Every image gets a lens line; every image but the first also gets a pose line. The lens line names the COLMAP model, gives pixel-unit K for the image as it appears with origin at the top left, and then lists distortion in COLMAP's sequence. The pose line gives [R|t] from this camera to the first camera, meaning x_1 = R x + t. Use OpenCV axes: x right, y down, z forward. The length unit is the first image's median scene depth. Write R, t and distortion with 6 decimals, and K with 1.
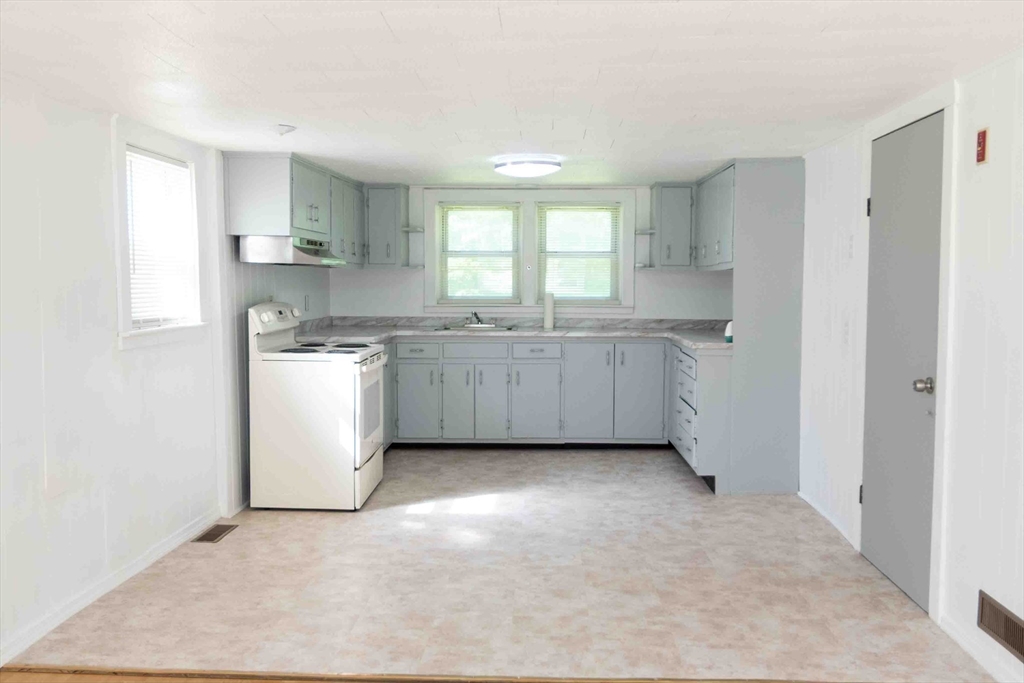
lens RADIAL K [[847.3, 0, 513.0], [0, 847.3, 342.8], [0, 0, 1]] dist [-0.000466, 0.011760]
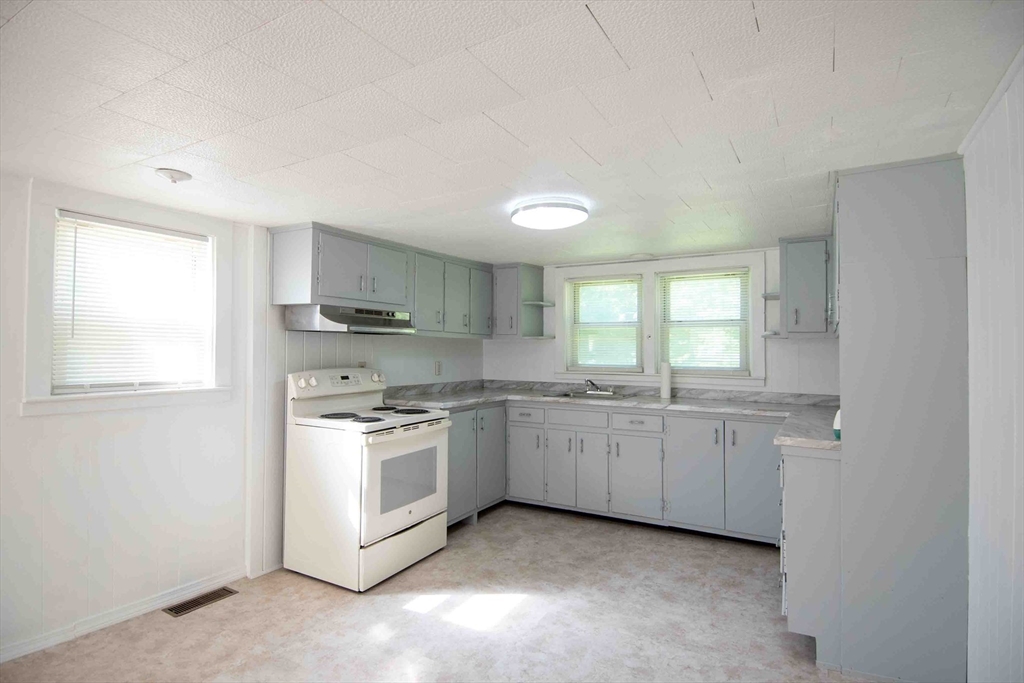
lens RADIAL K [[526.3, 0, 510.7], [0, 526.3, 336.9], [0, 0, 1]] dist [0.007040, -0.009388]
pose [[0.889156, -0.008672, -0.457522, 0.204710], [-0.037751, 0.995022, -0.092226, -0.031331], [0.456045, 0.099275, 0.884402, 0.472109]]
